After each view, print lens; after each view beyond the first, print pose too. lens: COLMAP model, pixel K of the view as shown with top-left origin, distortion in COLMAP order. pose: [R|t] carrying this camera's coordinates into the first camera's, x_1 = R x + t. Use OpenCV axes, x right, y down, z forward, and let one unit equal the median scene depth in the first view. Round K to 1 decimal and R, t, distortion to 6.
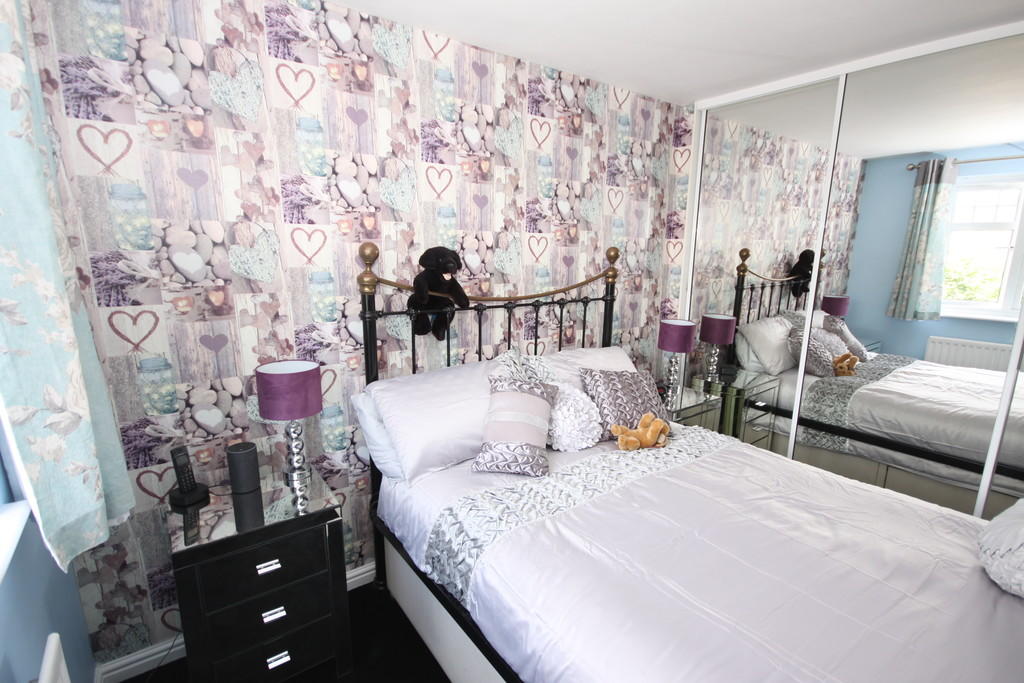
lens RADIAL K [[476.4, 0, 517.0], [0, 476.4, 356.3], [0, 0, 1]] dist [-0.000978, -0.001007]
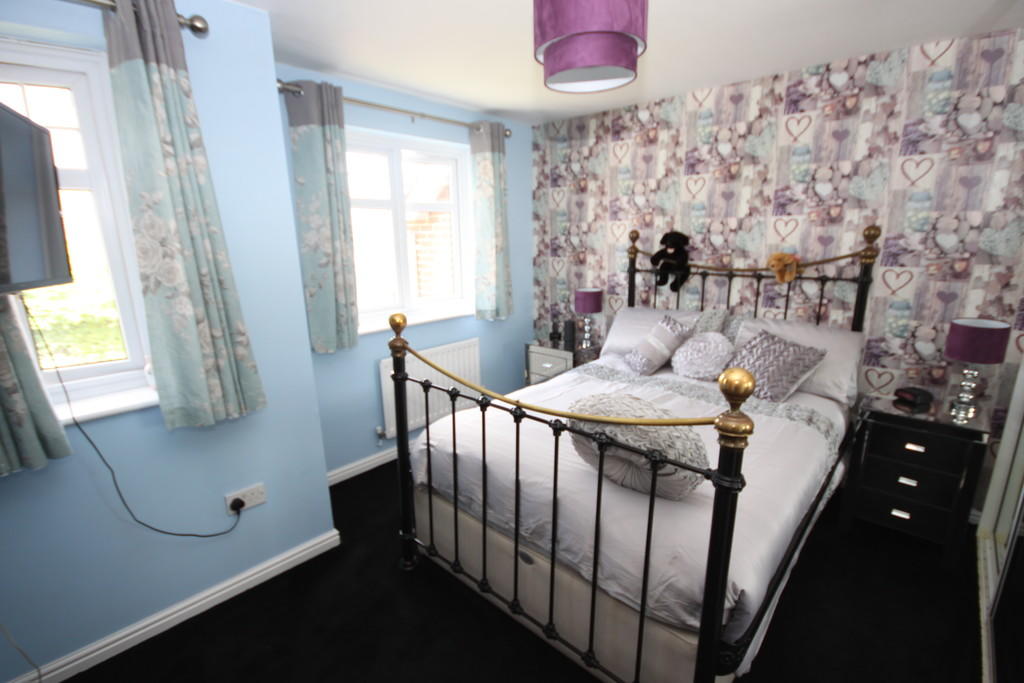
lens RADIAL K [[476.4, 0, 517.0], [0, 476.4, 356.3], [0, 0, 1]] dist [-0.000978, -0.001007]
pose [[0.200139, 0.228227, -0.952815, 1.144725], [-0.199730, 0.961574, 0.188372, -0.021219], [0.959194, 0.152606, 0.238032, 0.165776]]
